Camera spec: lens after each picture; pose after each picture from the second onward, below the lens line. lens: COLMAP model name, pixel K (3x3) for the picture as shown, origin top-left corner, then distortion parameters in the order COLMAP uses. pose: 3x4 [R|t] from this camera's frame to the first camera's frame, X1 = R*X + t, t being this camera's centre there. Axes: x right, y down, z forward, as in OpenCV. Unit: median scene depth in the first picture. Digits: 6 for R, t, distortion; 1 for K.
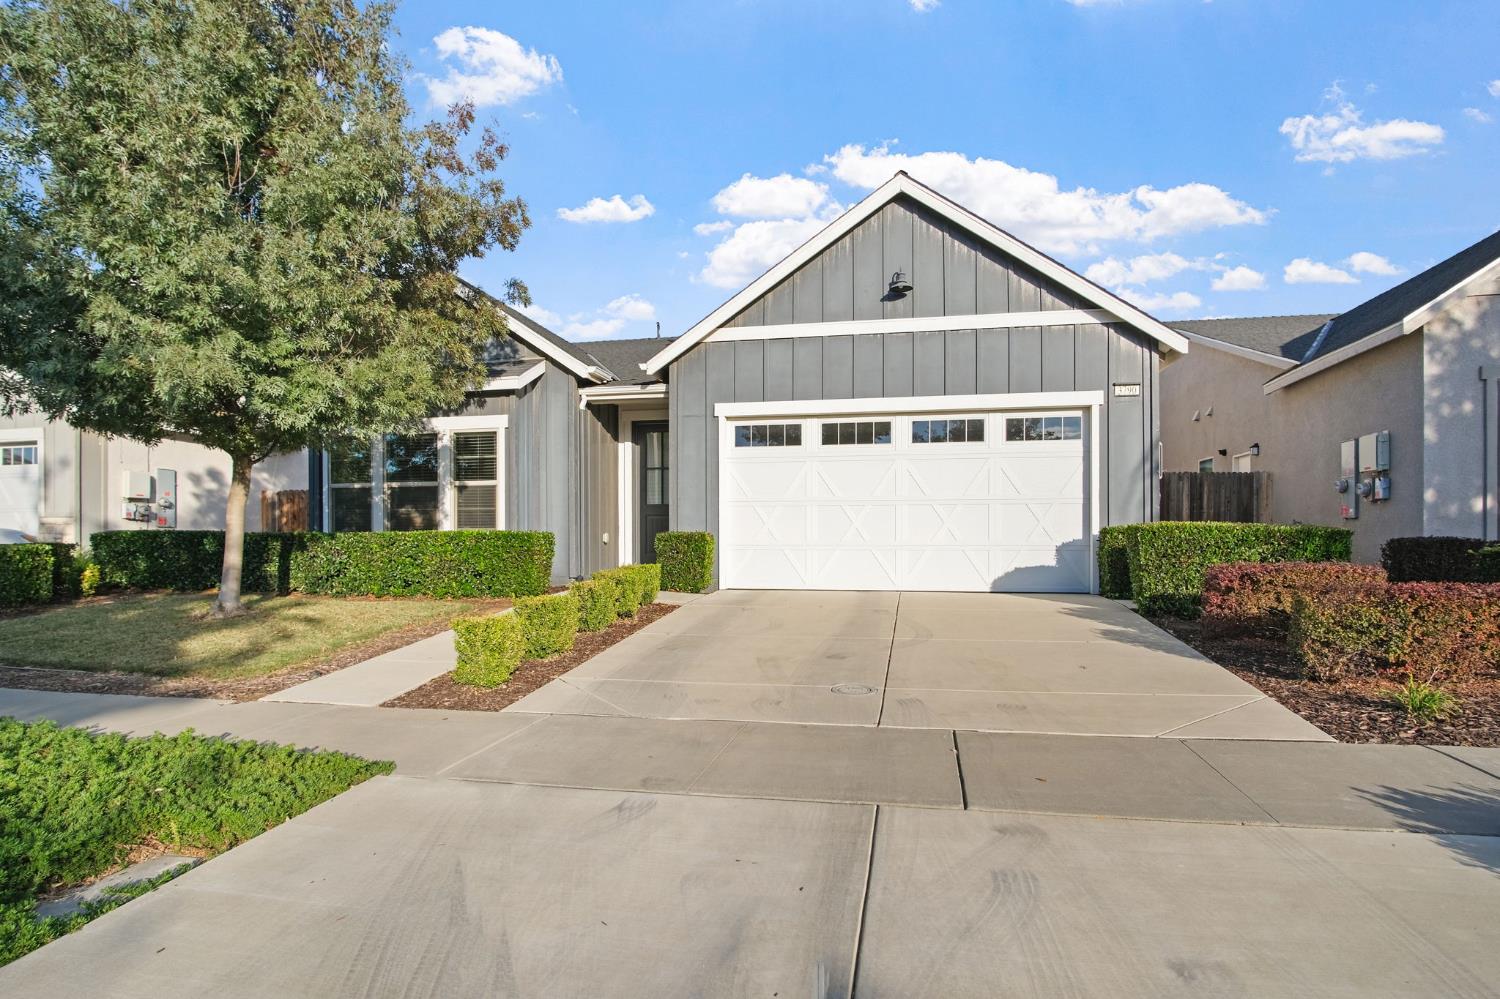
lens RADIAL K [[789.7, 0, 767.5], [0, 789.7, 540.7], [0, 0, 1]] dist [-0.022203, 0.000104]
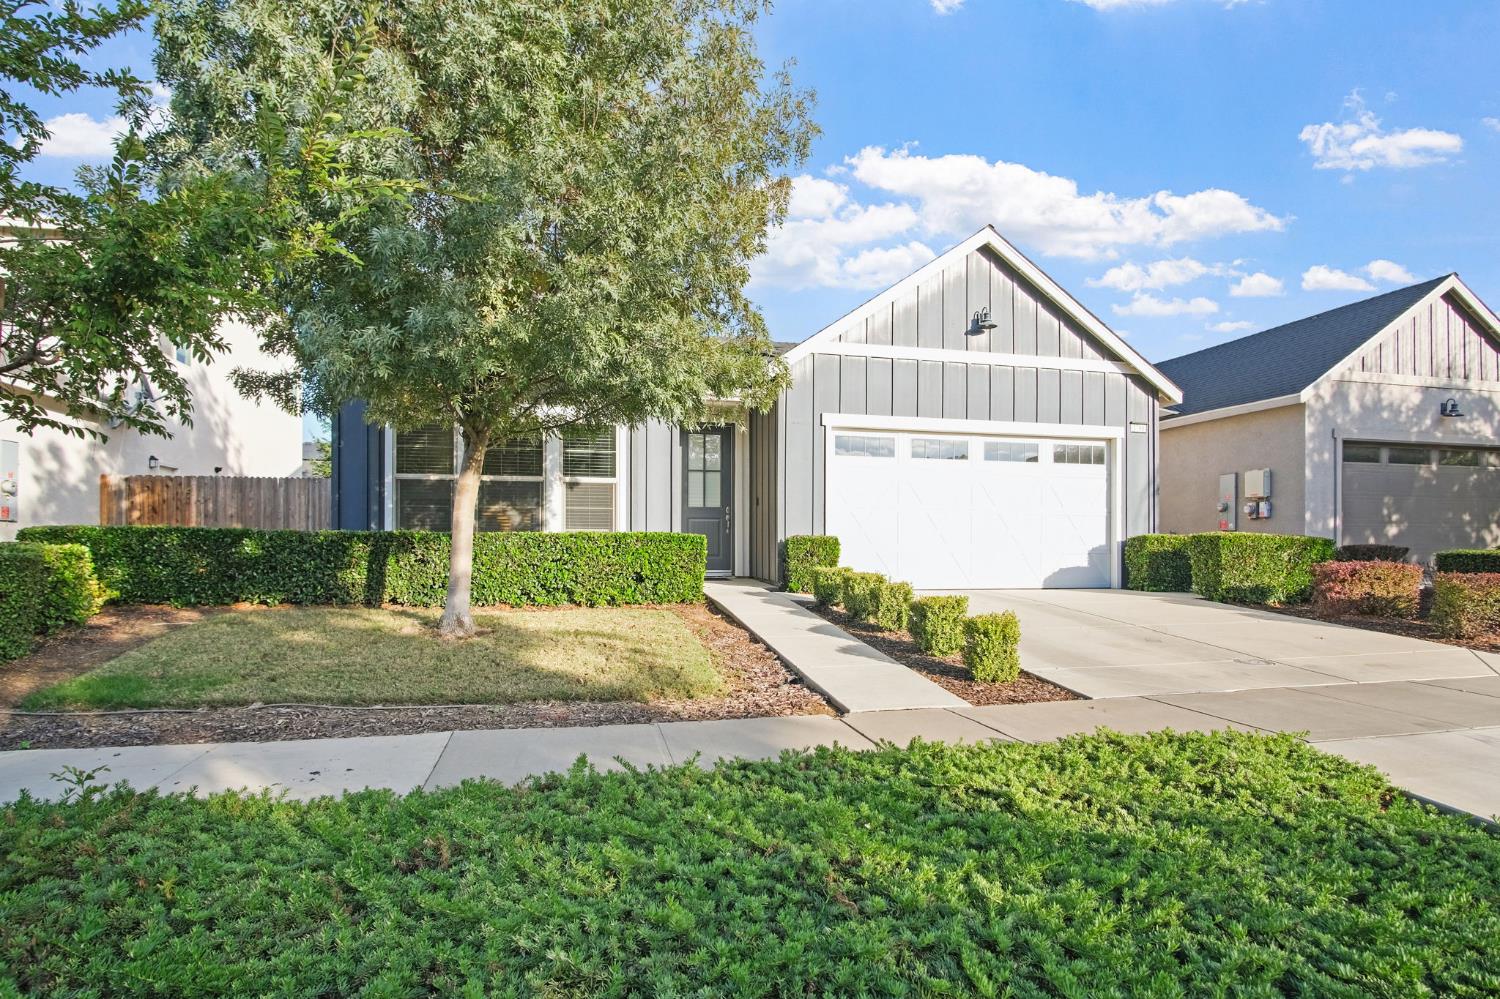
lens RADIAL K [[789.7, 0, 767.5], [0, 789.7, 540.7], [0, 0, 1]] dist [-0.022203, 0.000104]
pose [[0.909795, 0.007846, 0.414984, -0.564755], [-0.004958, 0.999955, -0.008035, 0.003578], [-0.415028, 0.005253, 0.909793, 0.084001]]
